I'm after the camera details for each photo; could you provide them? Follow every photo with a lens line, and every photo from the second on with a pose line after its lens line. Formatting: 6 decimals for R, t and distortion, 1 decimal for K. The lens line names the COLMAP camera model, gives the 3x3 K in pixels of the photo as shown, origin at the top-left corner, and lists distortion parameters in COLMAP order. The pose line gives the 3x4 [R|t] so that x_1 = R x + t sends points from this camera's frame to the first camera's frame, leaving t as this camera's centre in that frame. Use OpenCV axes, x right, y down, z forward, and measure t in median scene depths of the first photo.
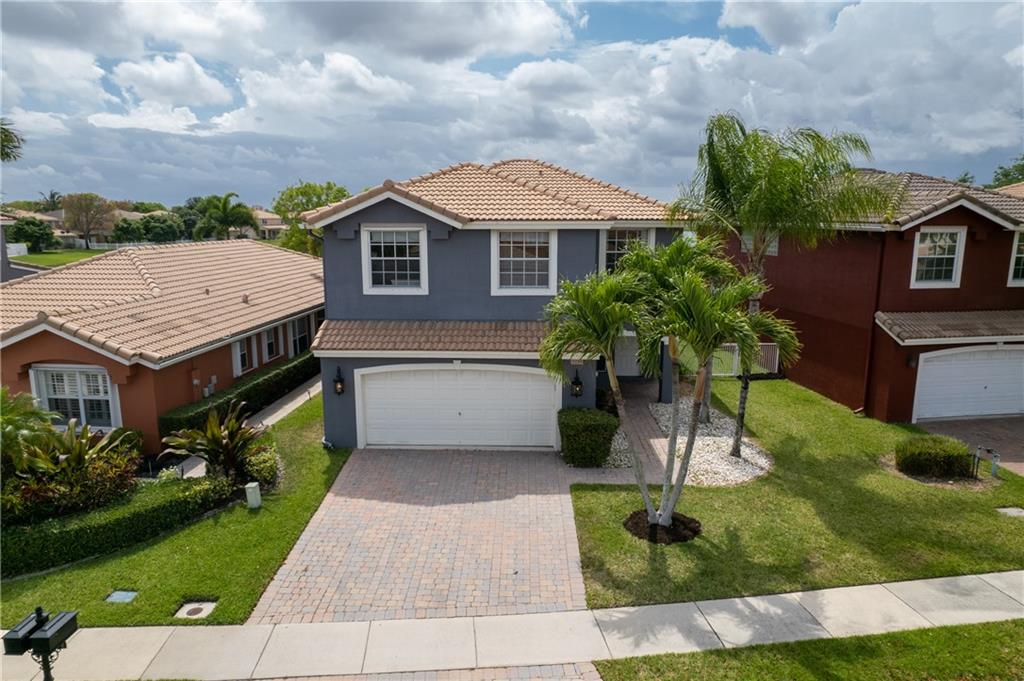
lens RADIAL K [[655.0, 0, 512.0], [0, 655.0, 340.5], [0, 0, 1]] dist [-0.083837, 0.075995]
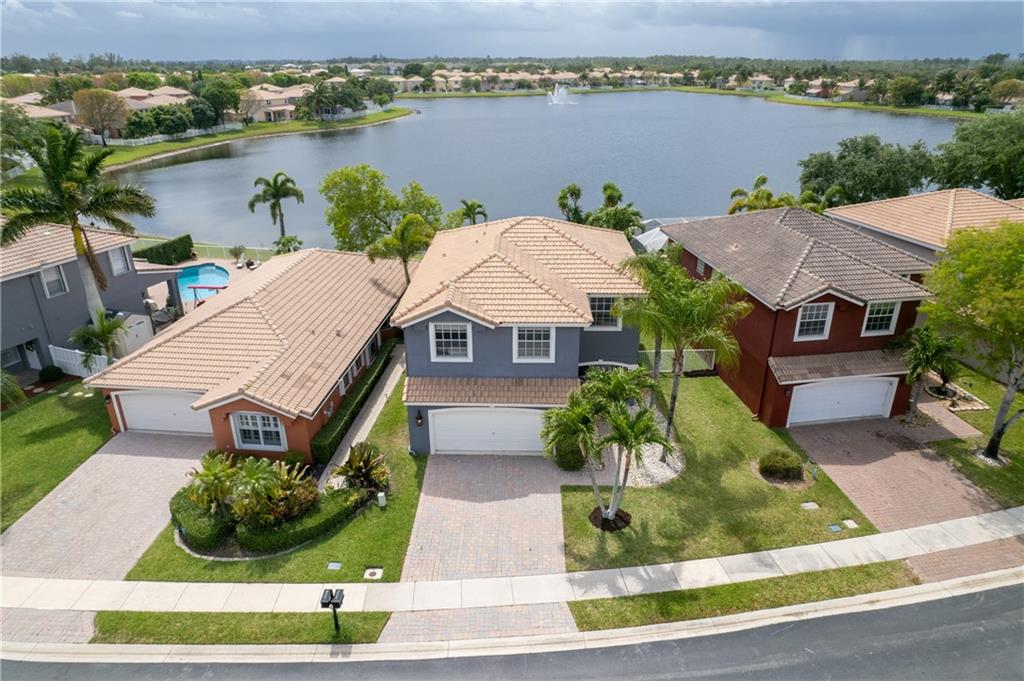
lens RADIAL K [[655.0, 0, 512.0], [0, 655.0, 340.5], [0, 0, 1]] dist [-0.083837, 0.075995]
pose [[0.999988, -0.001883, -0.004436, -0.028688], [0.002822, 0.974934, 0.222477, -0.500584], [0.003906, -0.222487, 0.974928, -0.552675]]
